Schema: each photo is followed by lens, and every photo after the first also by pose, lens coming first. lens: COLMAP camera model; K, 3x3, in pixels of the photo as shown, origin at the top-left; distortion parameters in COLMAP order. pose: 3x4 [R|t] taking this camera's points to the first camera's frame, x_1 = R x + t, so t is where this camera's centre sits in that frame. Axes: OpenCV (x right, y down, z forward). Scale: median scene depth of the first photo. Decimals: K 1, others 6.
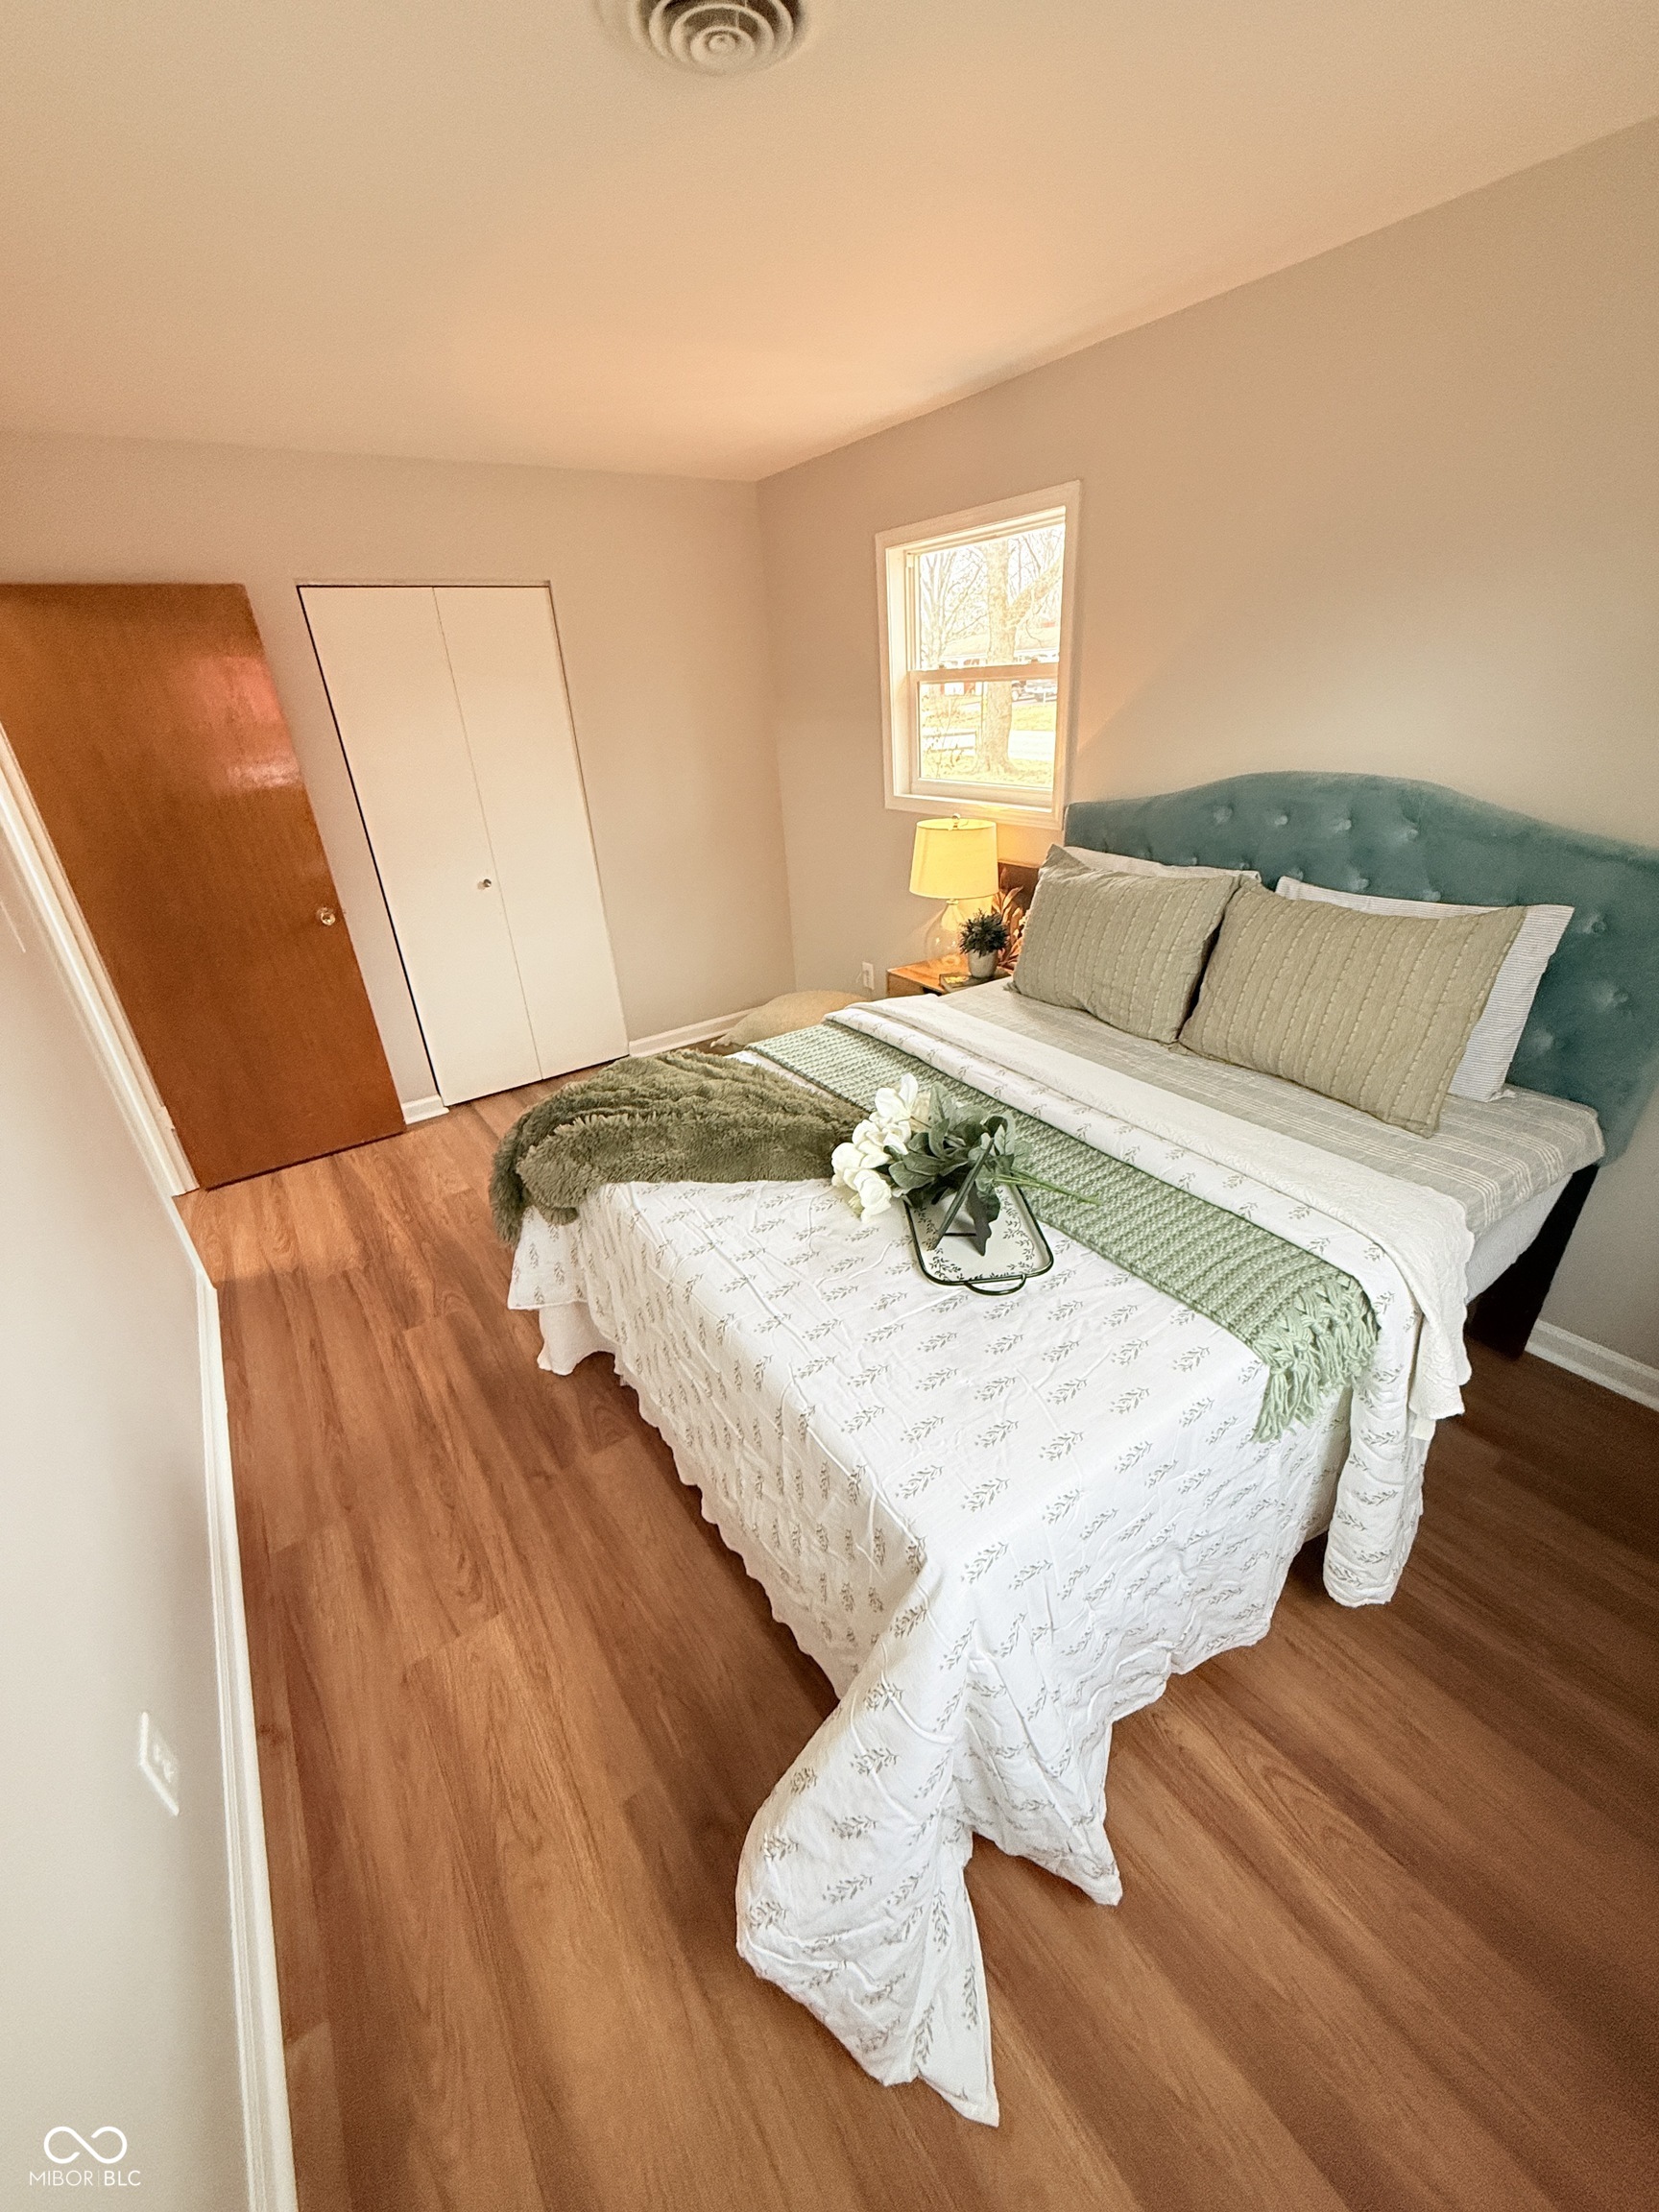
lens RADIAL K [[888.8, 0, 830.1], [0, 888.8, 1097.7], [0, 0, 1]] dist [0.010038, -0.000468]
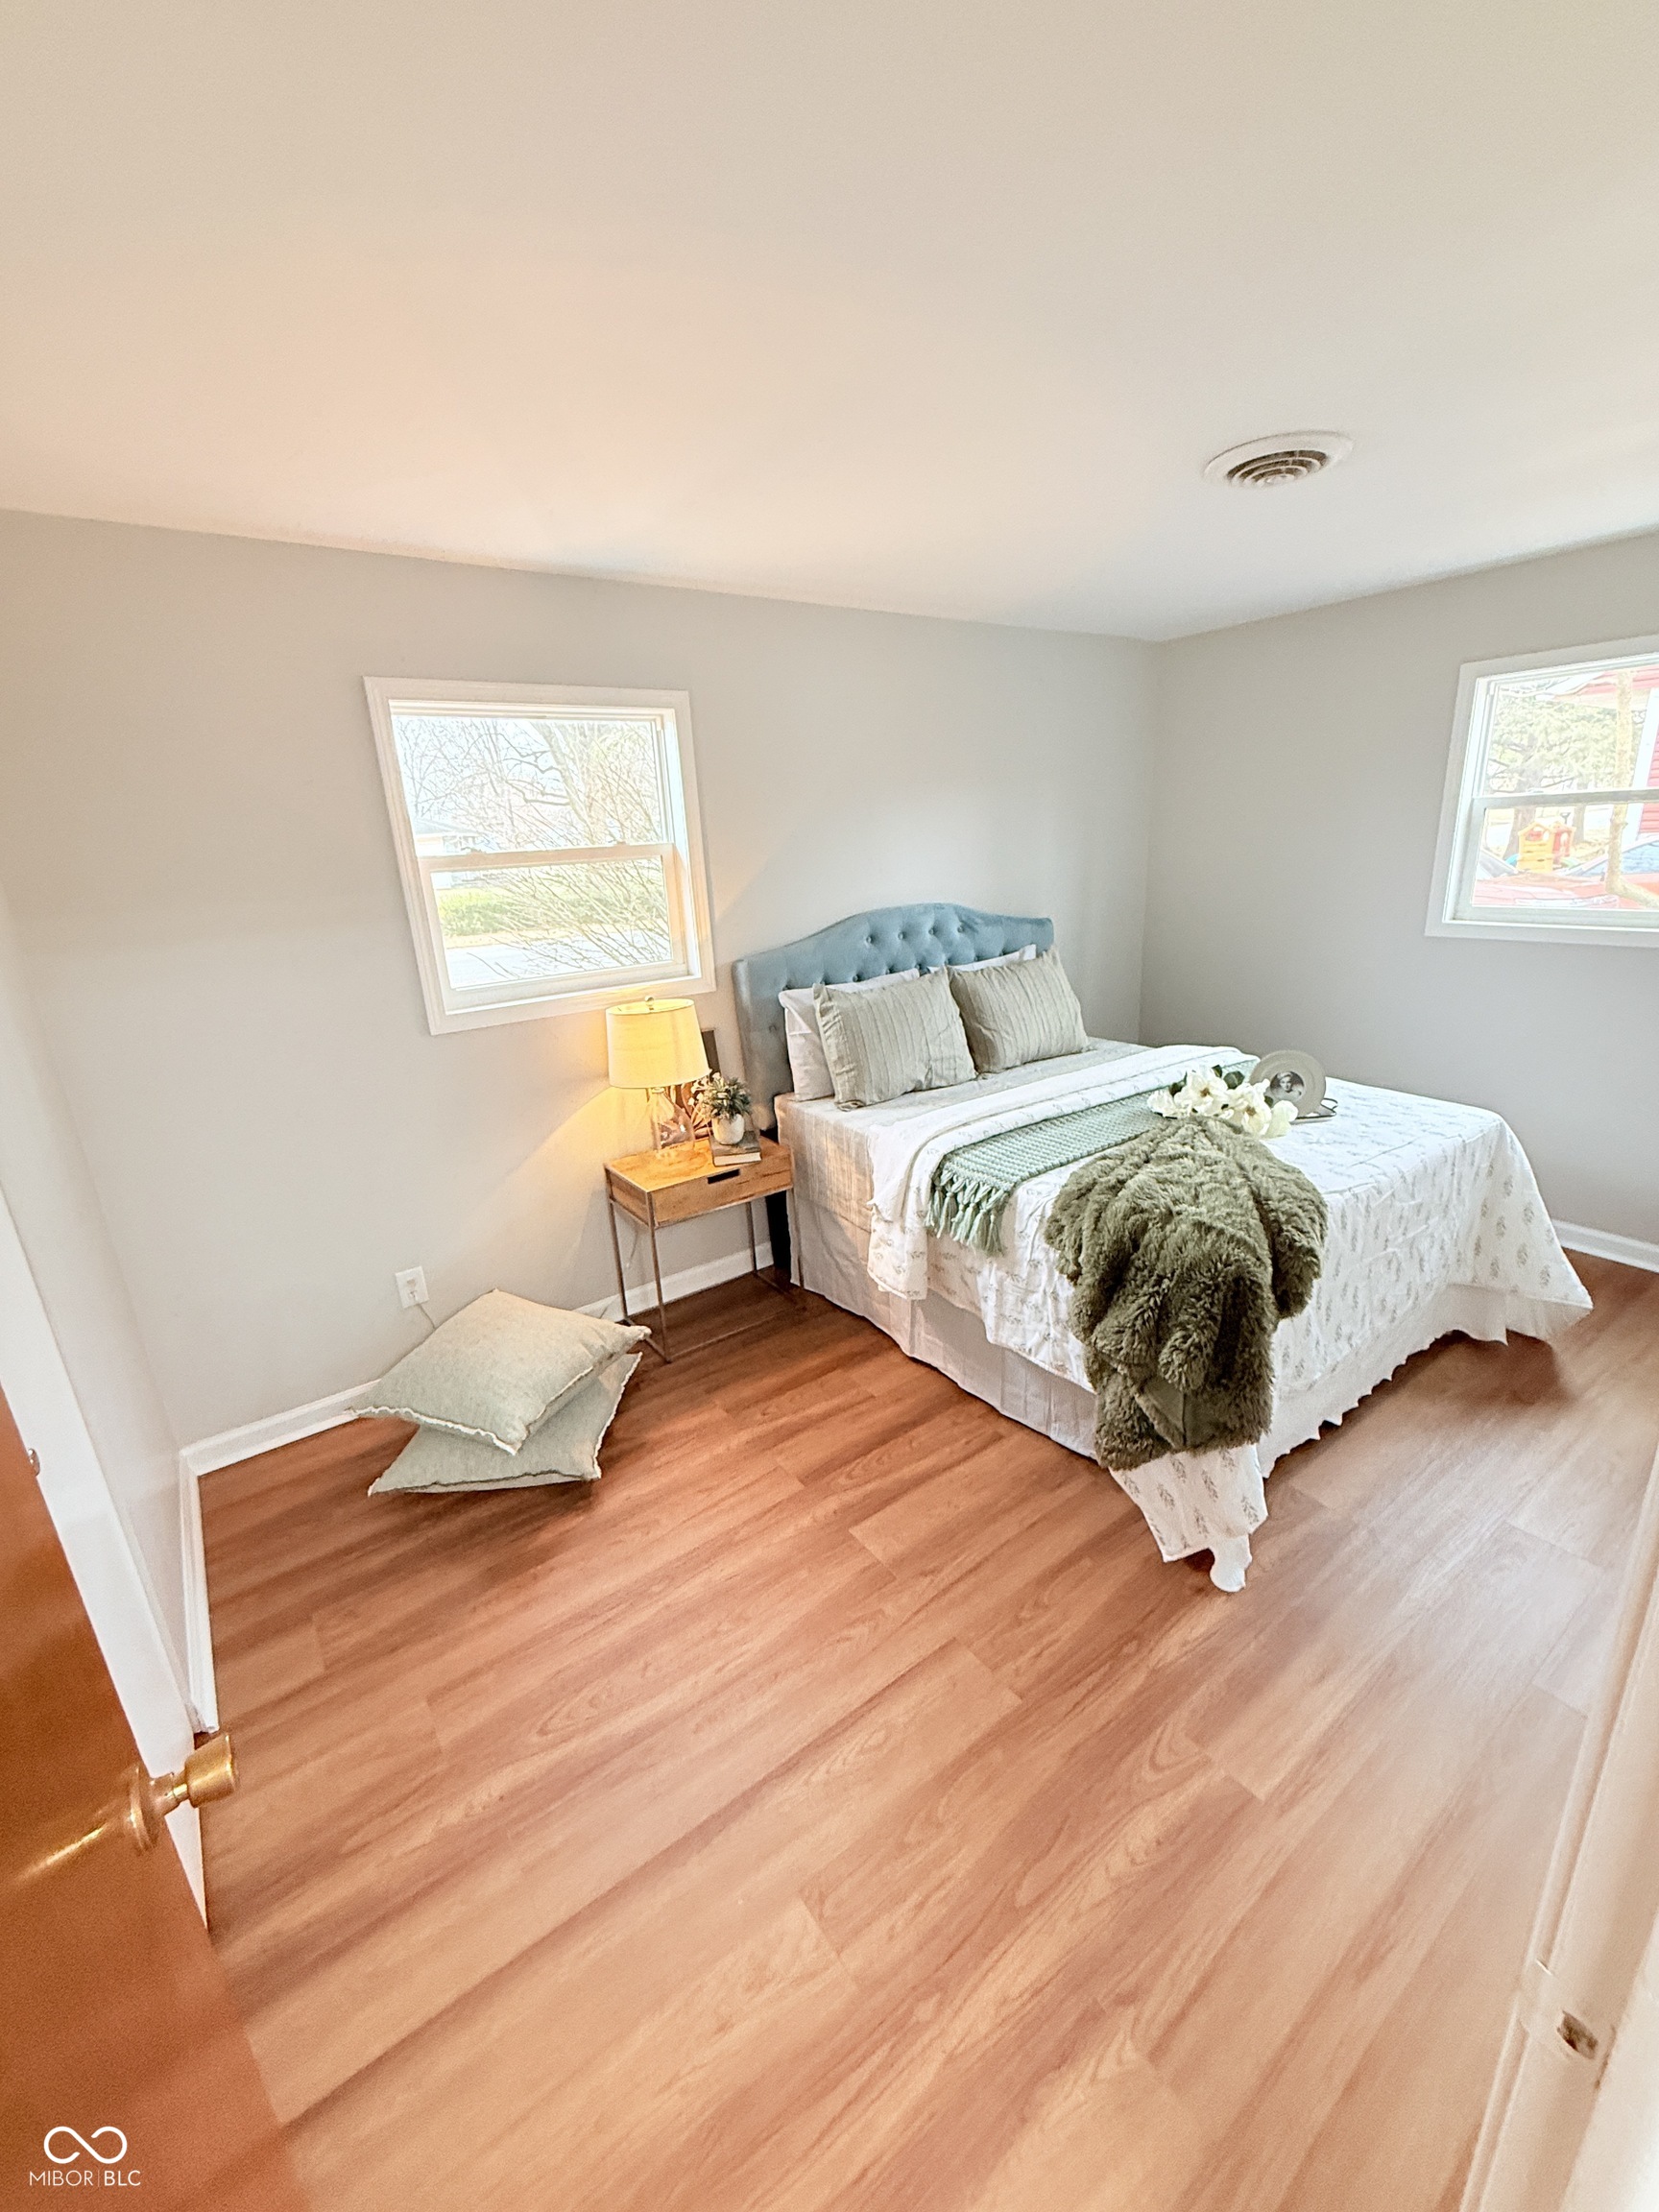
lens RADIAL K [[888.8, 0, 828.3], [0, 888.8, 1113.0], [0, 0, 1]] dist [0.010038, -0.000468]
pose [[-0.017024, -0.248808, 0.968403, -0.913904], [0.474308, 0.850621, 0.226885, -0.398195], [-0.880194, 0.463184, 0.103531, 0.945304]]
